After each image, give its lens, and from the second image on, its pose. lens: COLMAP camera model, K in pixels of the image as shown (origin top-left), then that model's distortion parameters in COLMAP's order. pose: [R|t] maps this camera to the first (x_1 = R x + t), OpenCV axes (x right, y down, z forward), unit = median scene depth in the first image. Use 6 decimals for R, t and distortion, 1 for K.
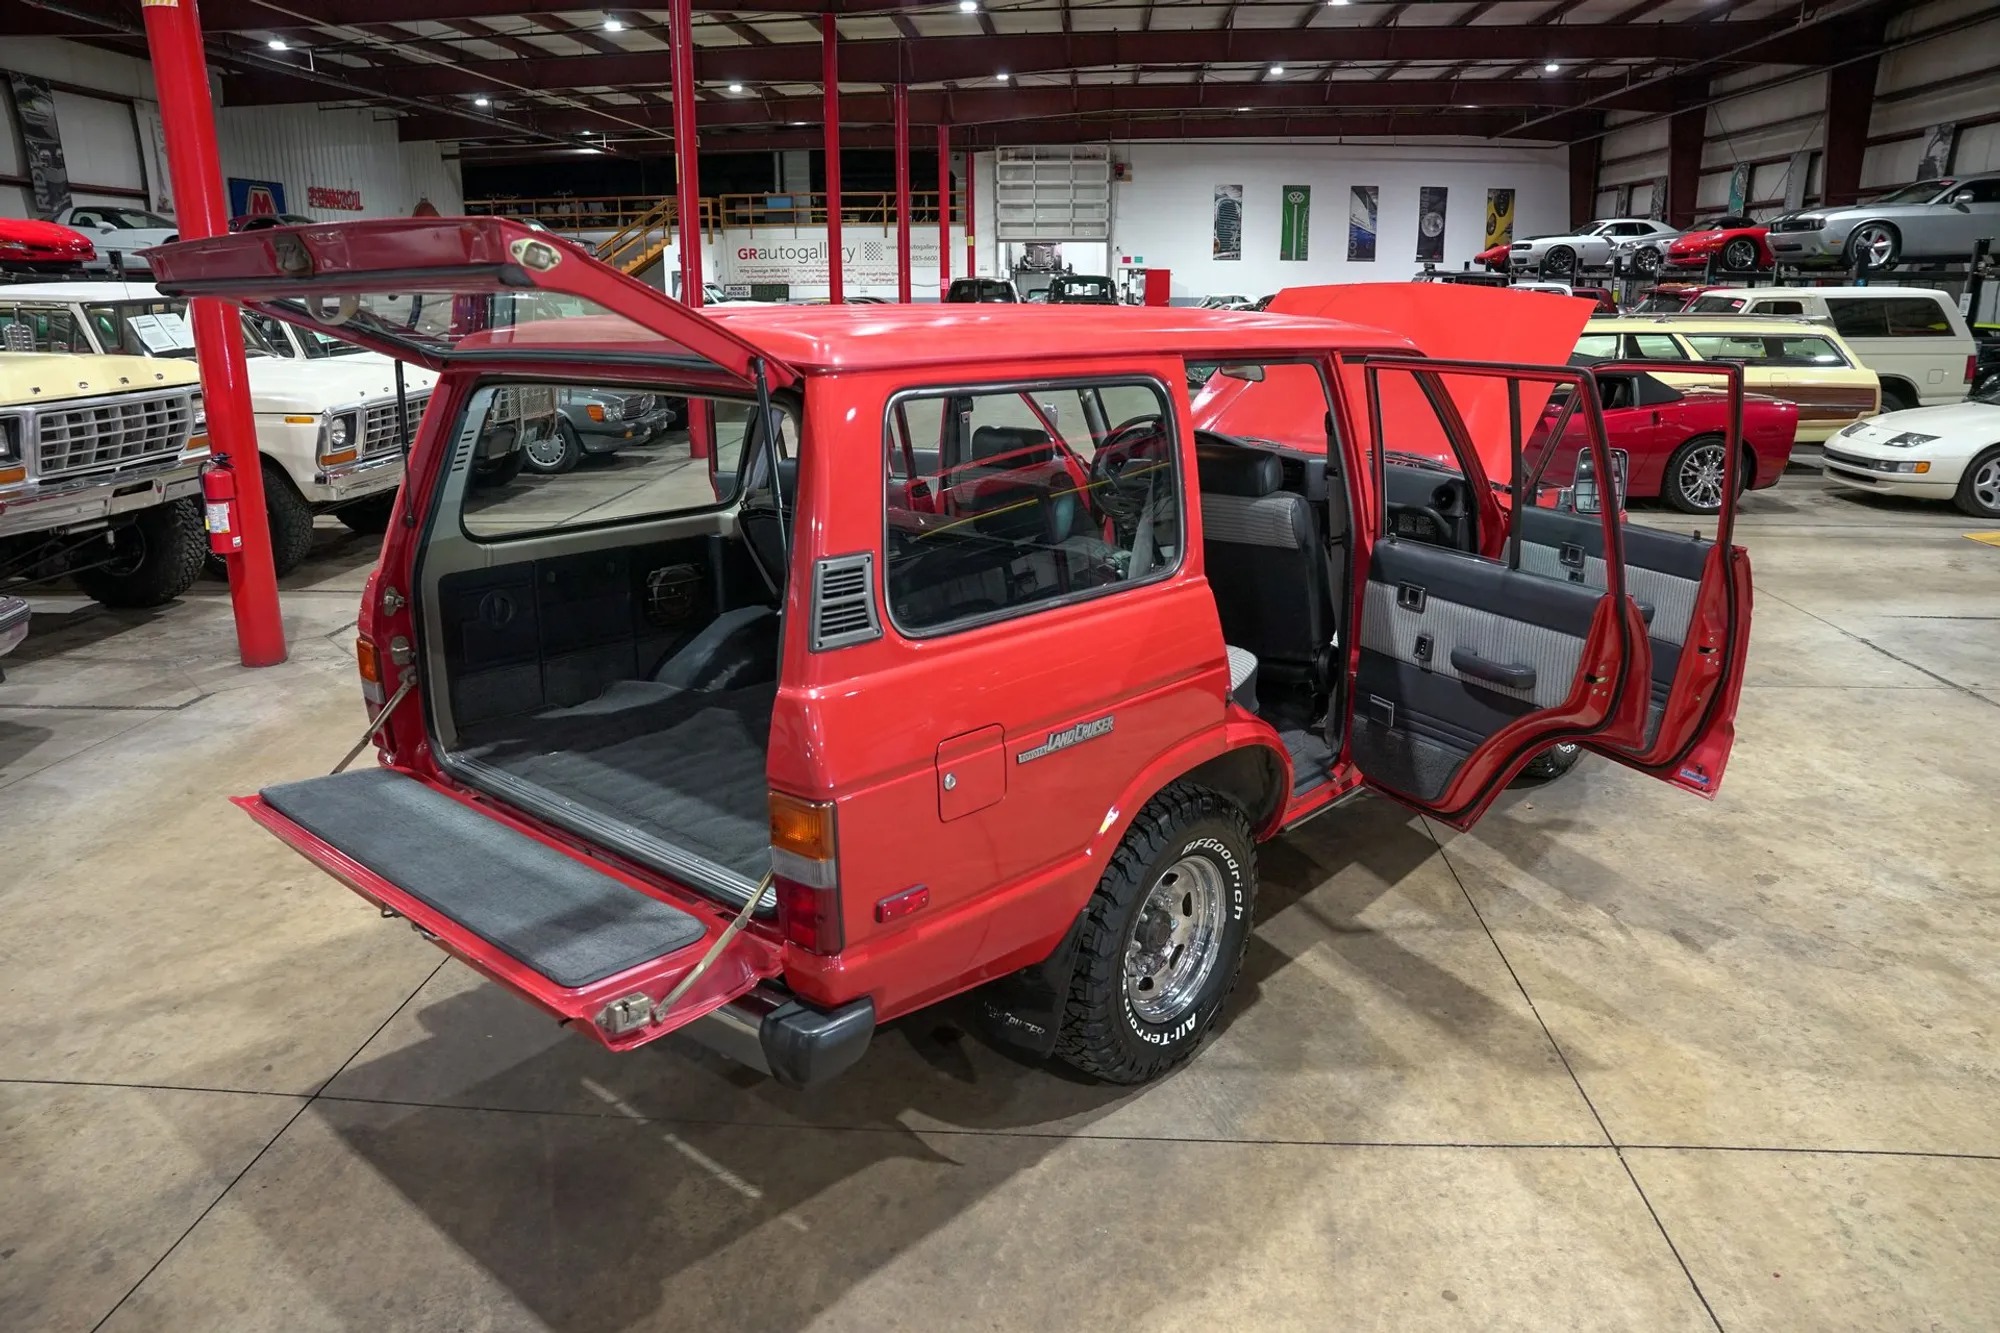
lens RADIAL K [[1375.1, 0, 1005.4], [0, 1375.1, 670.5], [0, 0, 1]] dist [-0.142213, 0.114615]
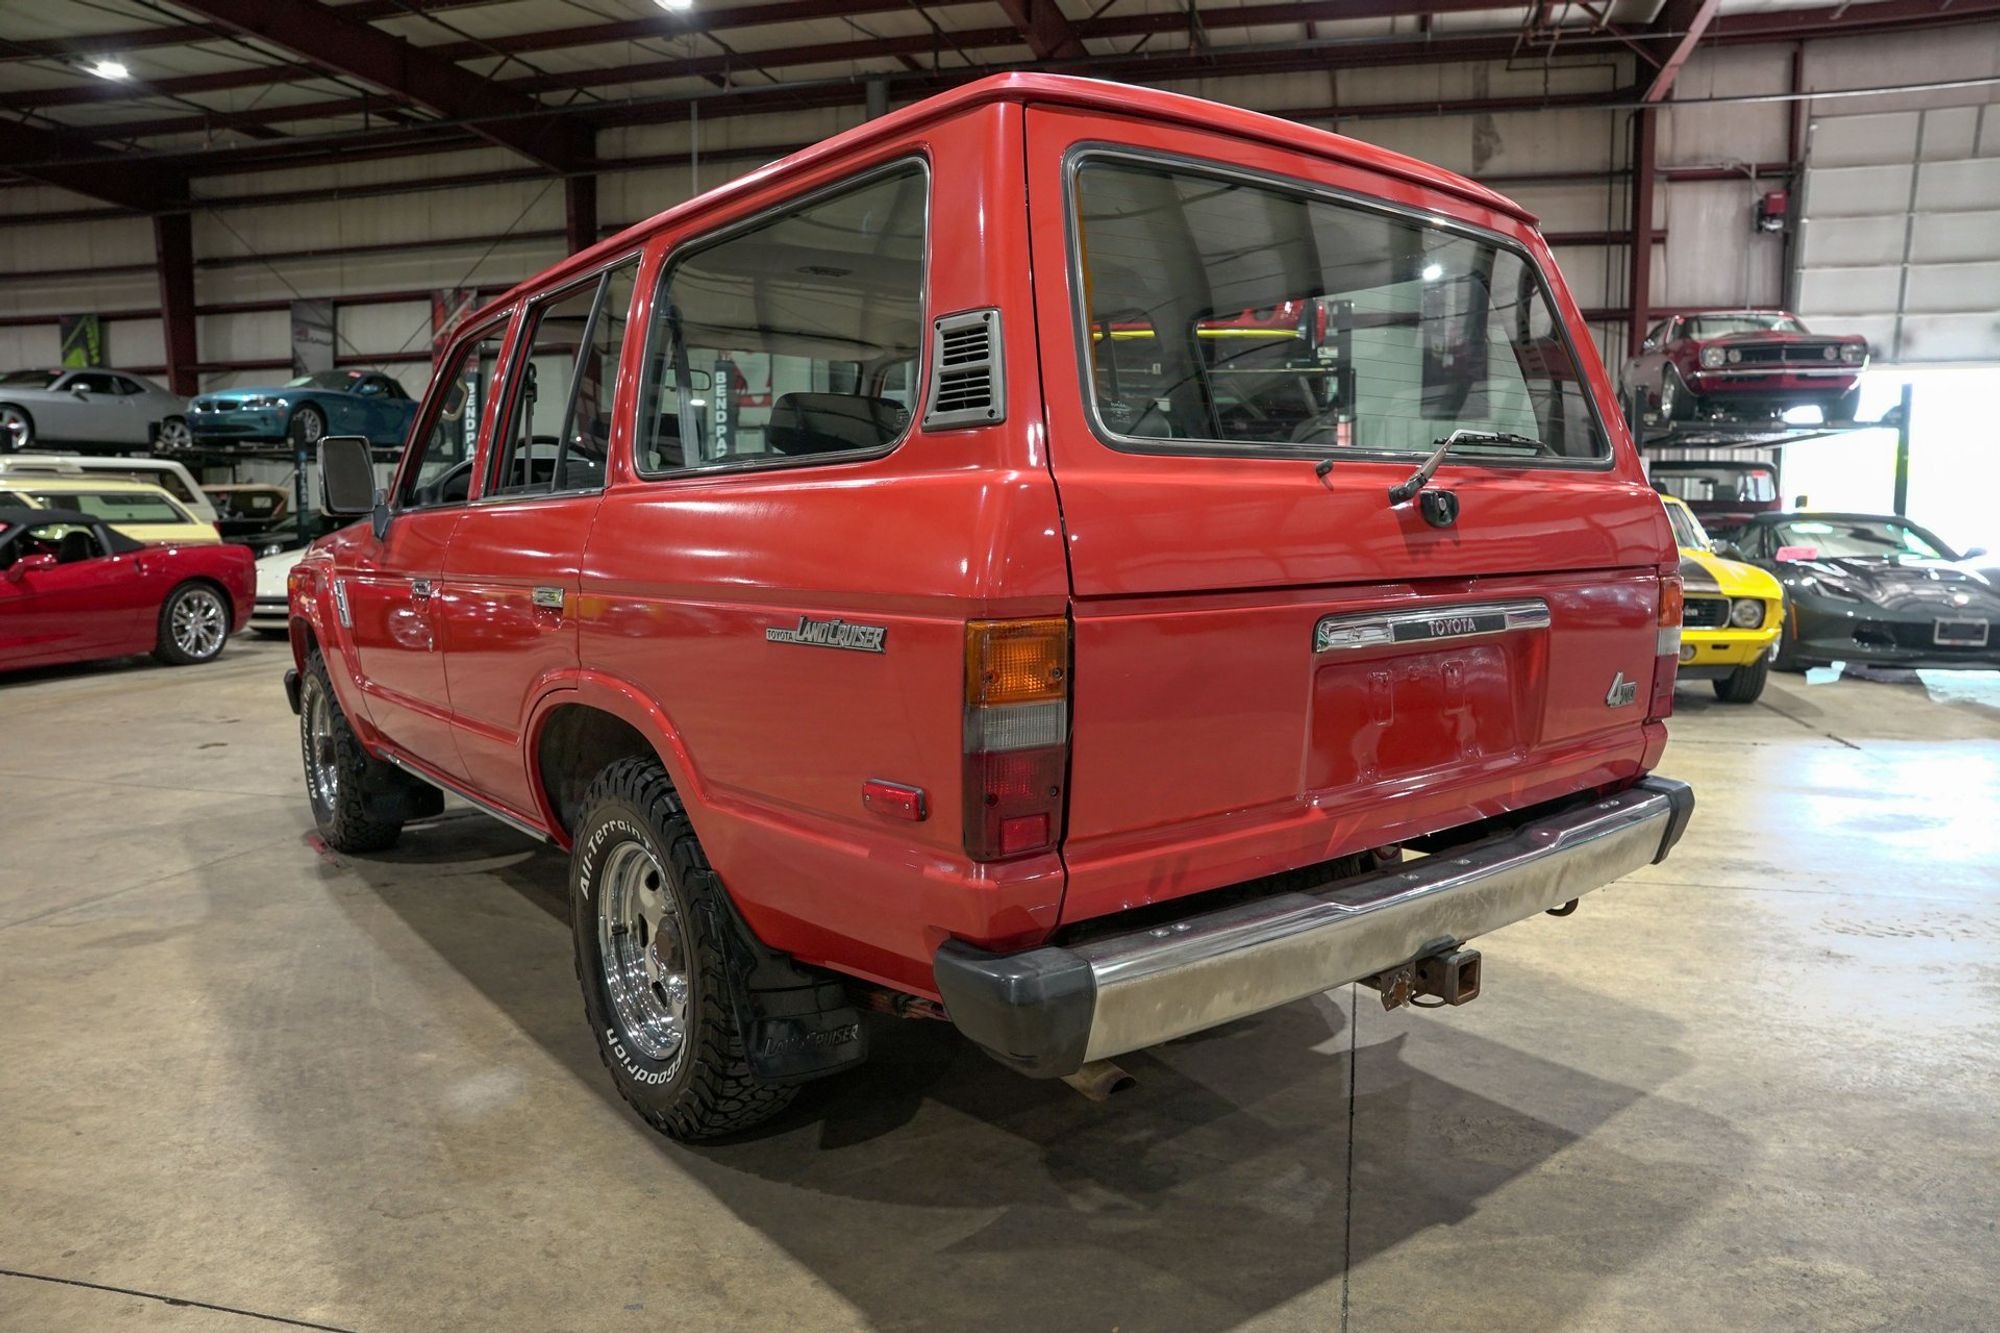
lens RADIAL K [[1369.7, 0, 1006.4], [0, 1369.7, 668.6], [0, 0, 1]] dist [-0.142619, 0.112444]
pose [[0.189107, -0.107801, 0.976021, -0.738803], [0.270634, 0.961182, 0.053725, -0.025255], [-0.943926, 0.253985, 0.210940, 0.703511]]
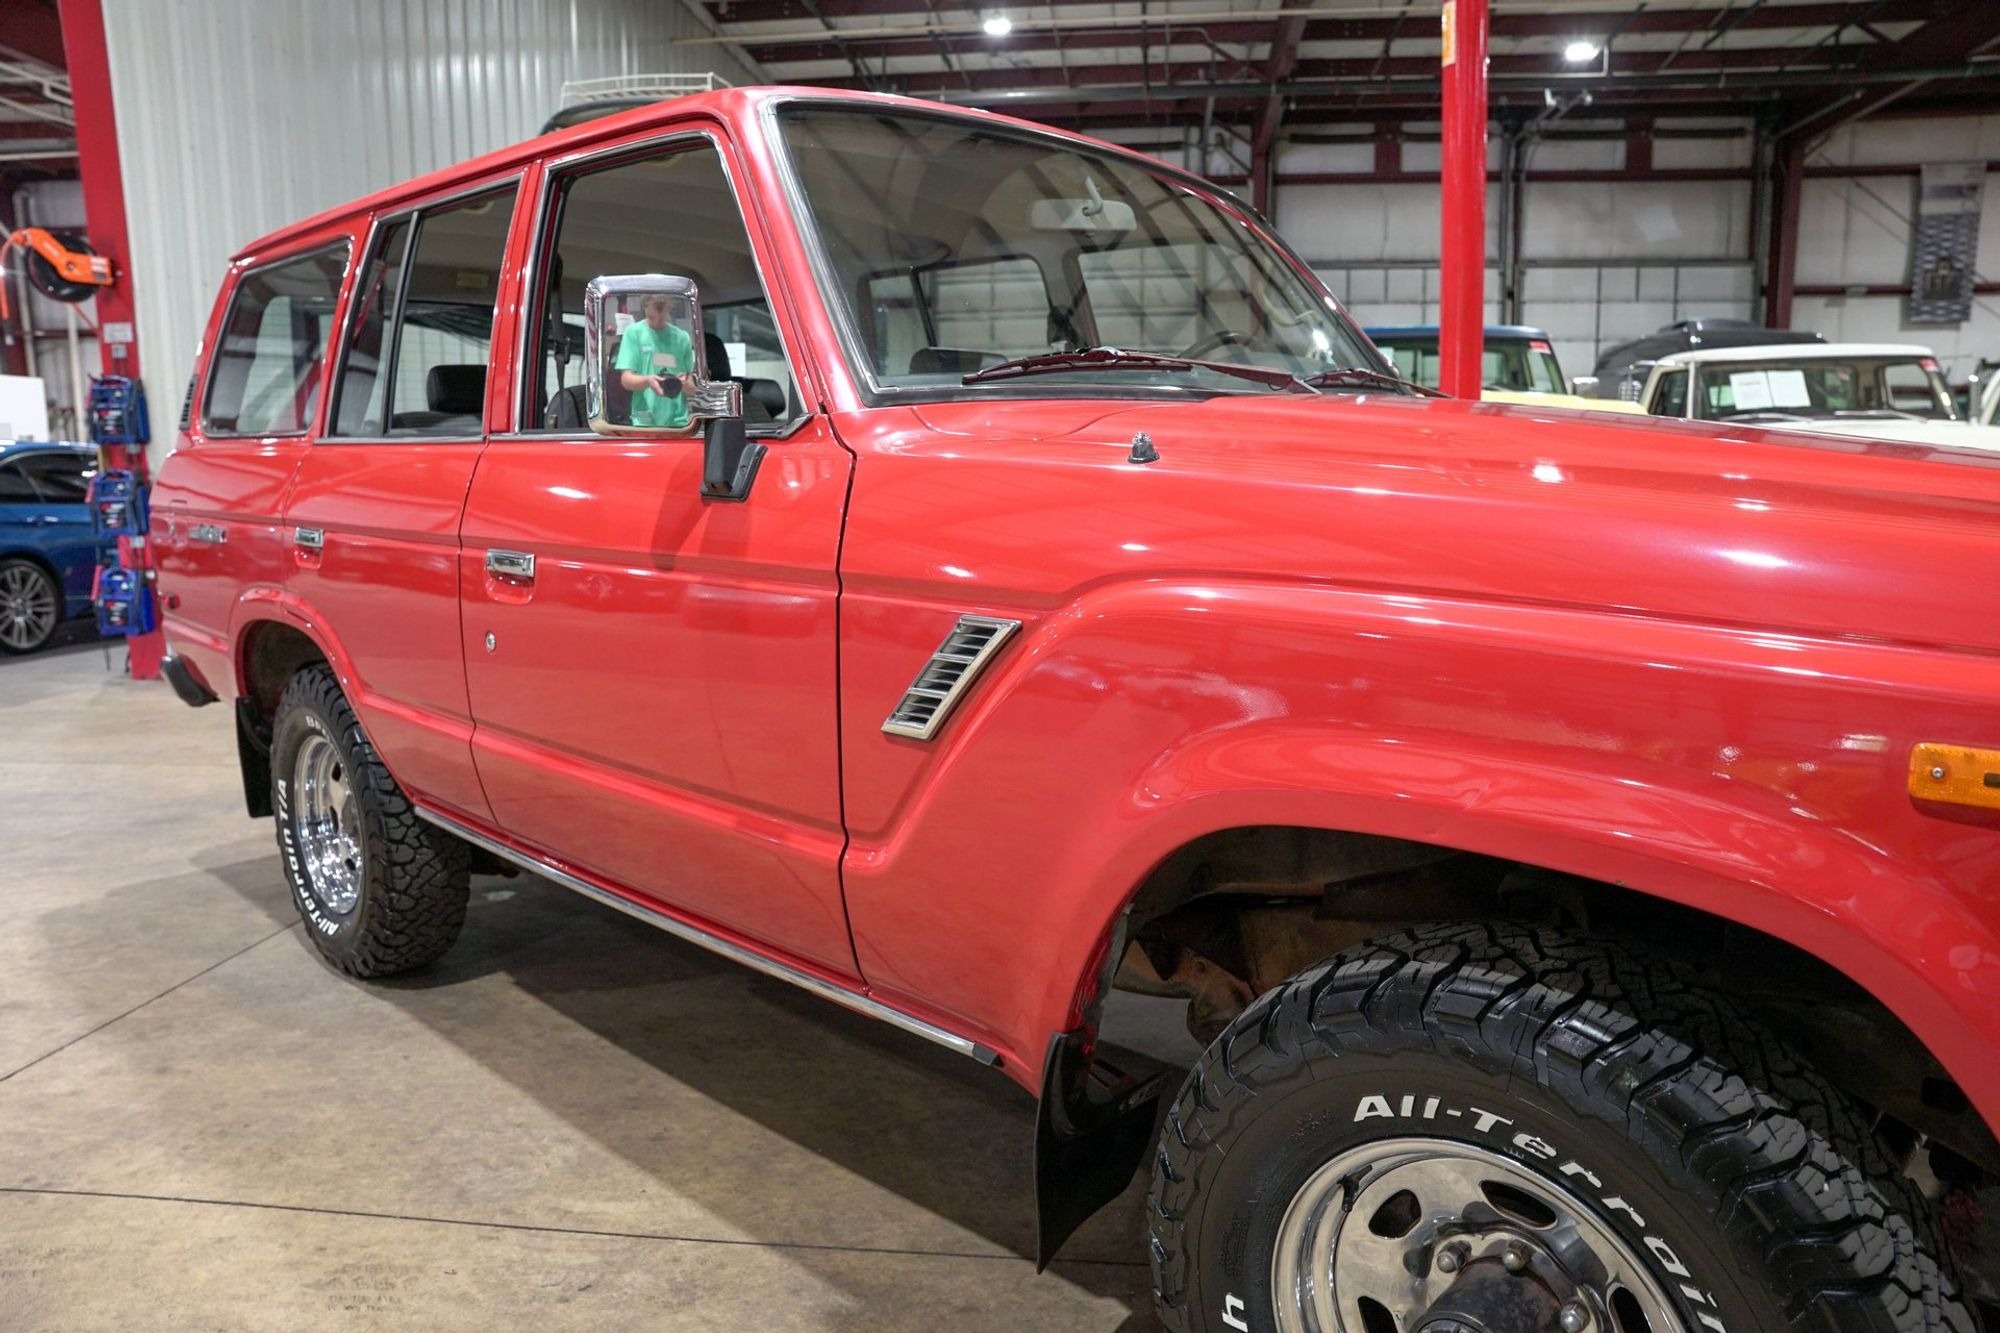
lens RADIAL K [[1369.7, 0, 1006.4], [0, 1369.7, 668.6], [0, 0, 1]] dist [-0.142619, 0.112444]
pose [[-0.046057, 0.150162, -0.987588, 0.778788], [-0.266140, 0.951059, 0.157020, -0.139756], [0.962833, 0.270069, -0.003839, 1.104276]]
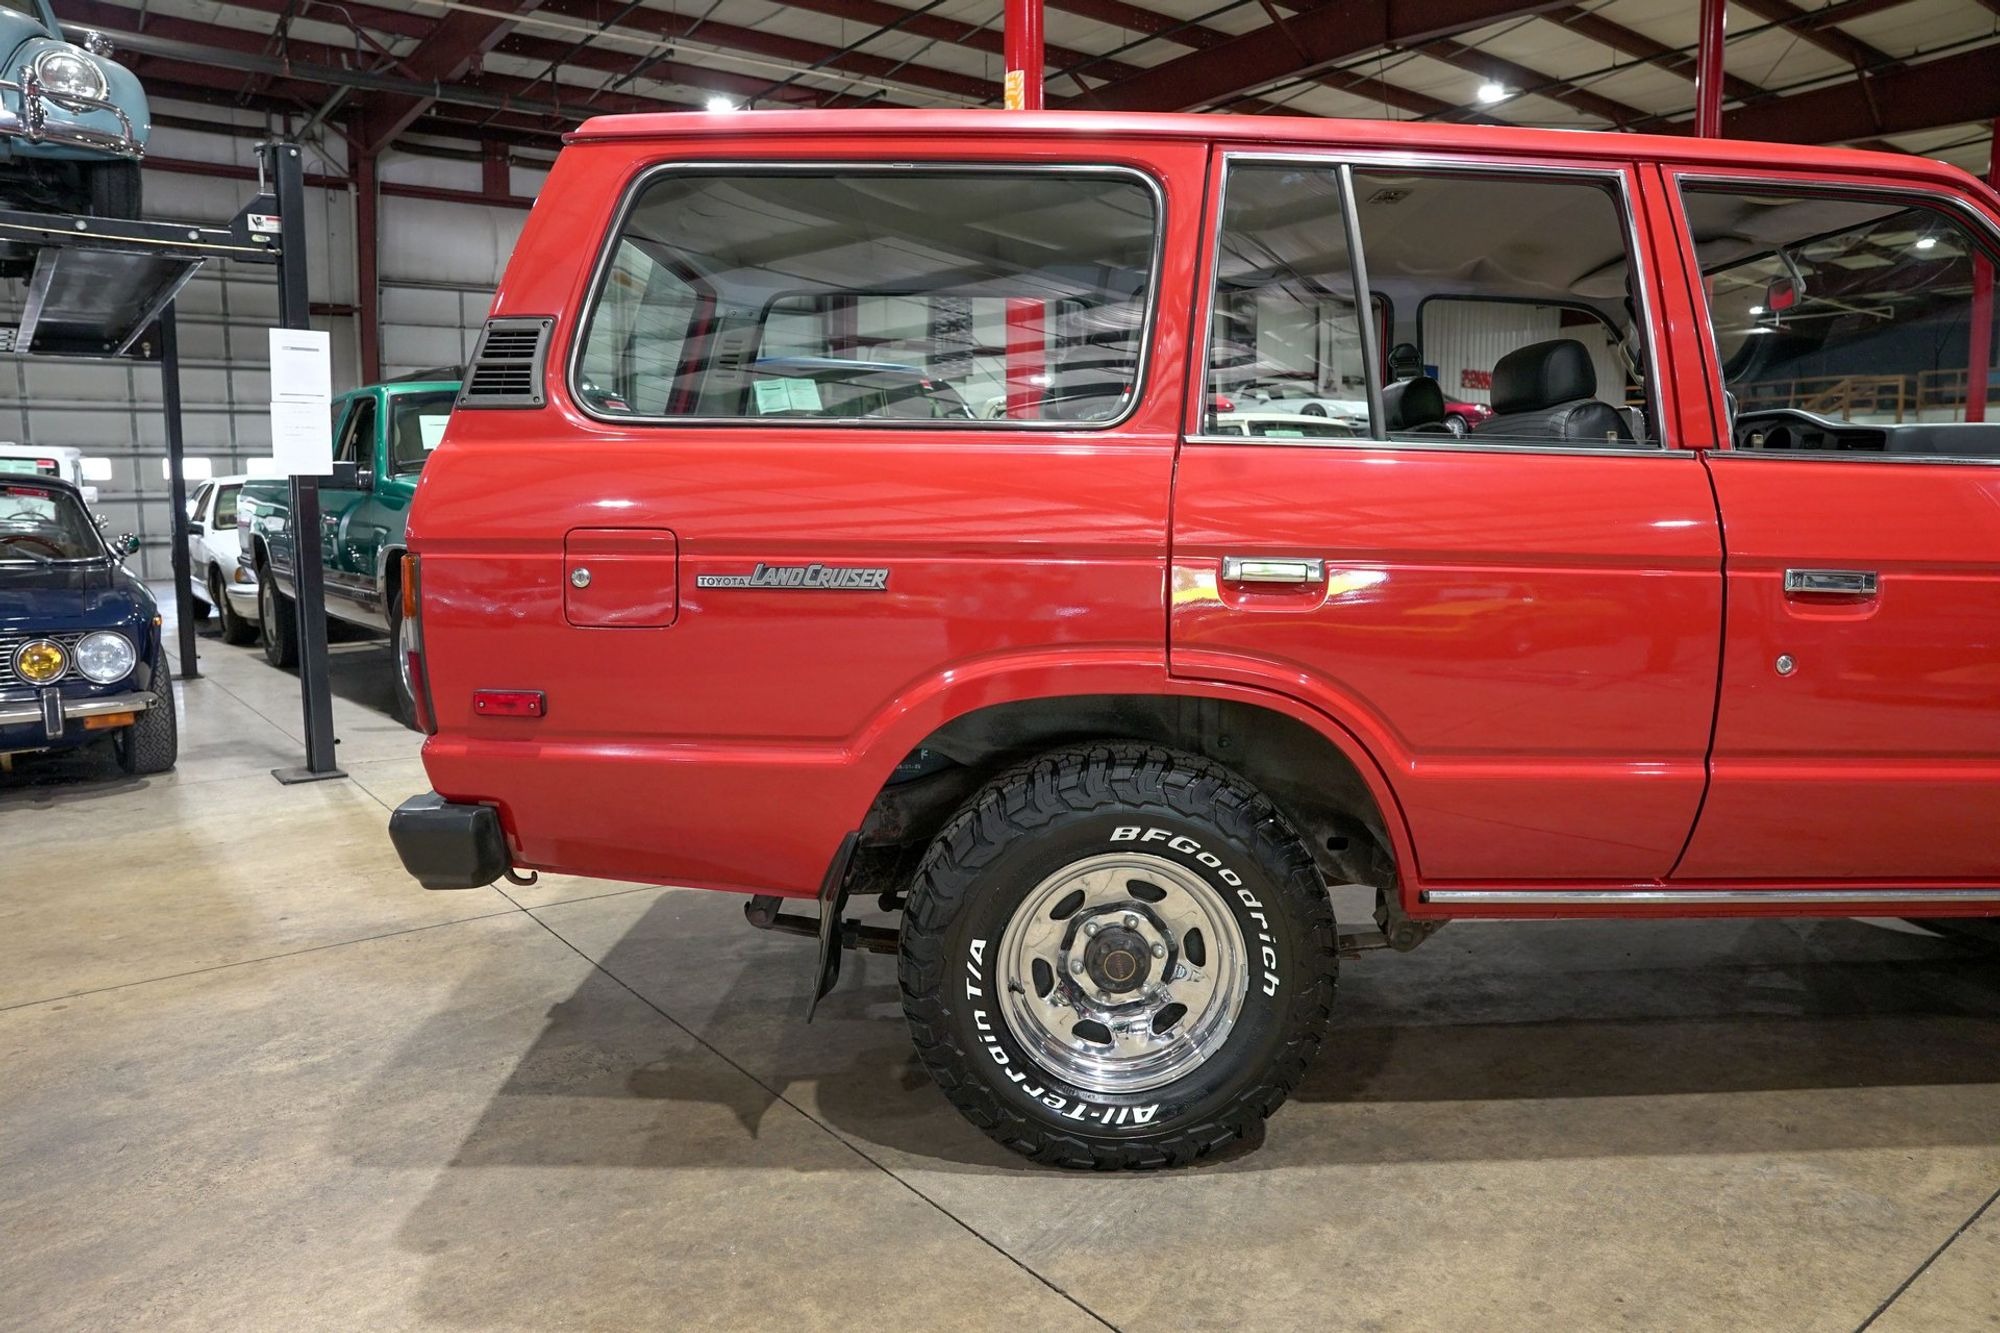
lens RADIAL K [[1369.7, 0, 1006.4], [0, 1369.7, 668.6], [0, 0, 1]] dist [-0.142619, 0.112444]
pose [[0.667127, 0.096506, -0.738667, 0.444475], [-0.204220, 0.977278, -0.056760, 0.074957], [0.716405, 0.188717, 0.671677, 0.362491]]
